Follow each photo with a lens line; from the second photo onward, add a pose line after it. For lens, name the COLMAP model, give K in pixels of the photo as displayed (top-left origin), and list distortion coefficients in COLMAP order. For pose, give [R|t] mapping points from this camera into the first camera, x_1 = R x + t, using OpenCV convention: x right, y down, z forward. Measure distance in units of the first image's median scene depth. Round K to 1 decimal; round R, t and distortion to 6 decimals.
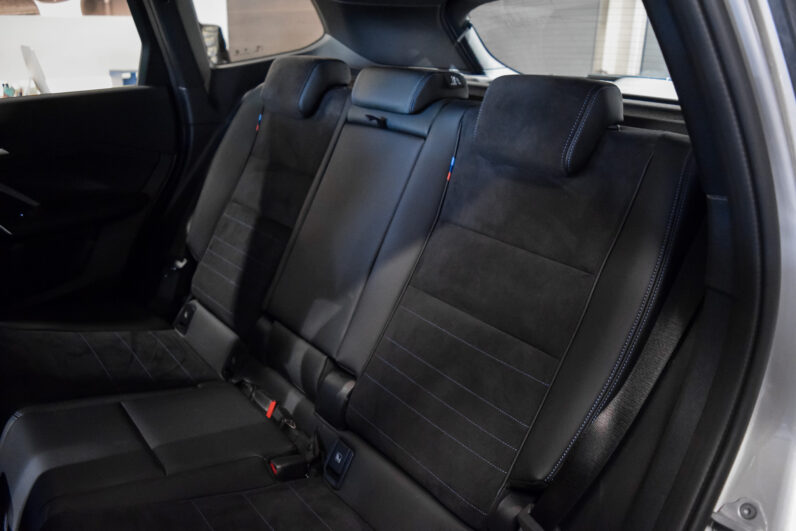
lens RADIAL K [[623.7, 0, 392.2], [0, 623.7, 263.1], [0, 0, 1]] dist [-0.106205, 0.042782]
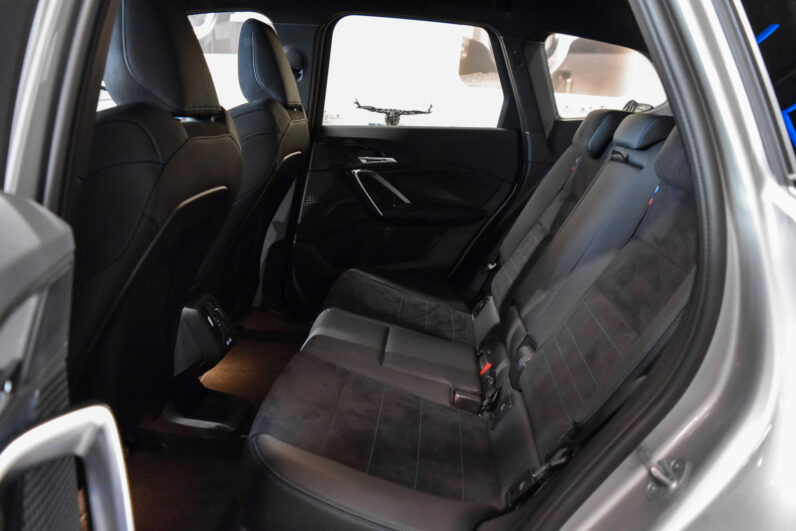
lens RADIAL K [[623.7, 0, 392.2], [0, 623.7, 263.1], [0, 0, 1]] dist [-0.106205, 0.042782]
pose [[0.739203, 0.188887, -0.646452, 0.342850], [-0.274340, 0.961070, -0.032886, 0.096793], [0.615074, 0.201657, 0.762246, -0.095732]]
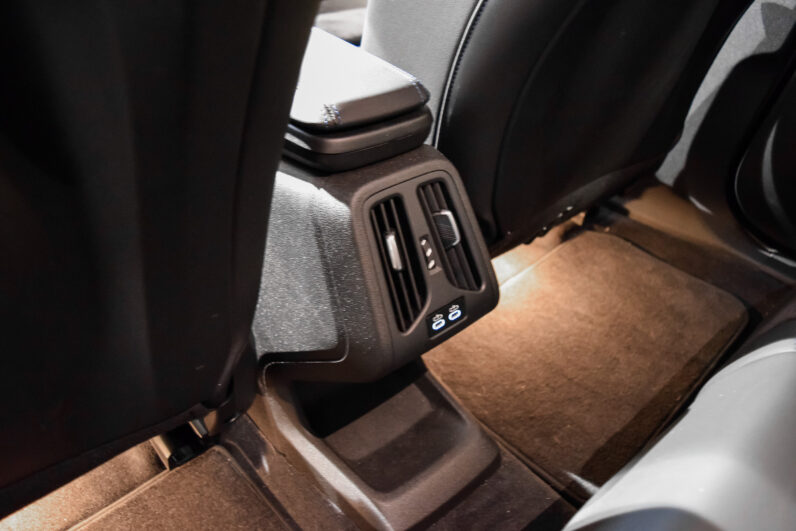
lens RADIAL K [[623.7, 0, 392.2], [0, 623.7, 263.1], [0, 0, 1]] dist [-0.106205, 0.042782]
pose [[0.063772, 0.574303, -0.816155, -0.227691], [-0.398117, 0.764567, 0.506893, 0.076208], [0.915115, 0.292600, 0.277398, 0.401528]]
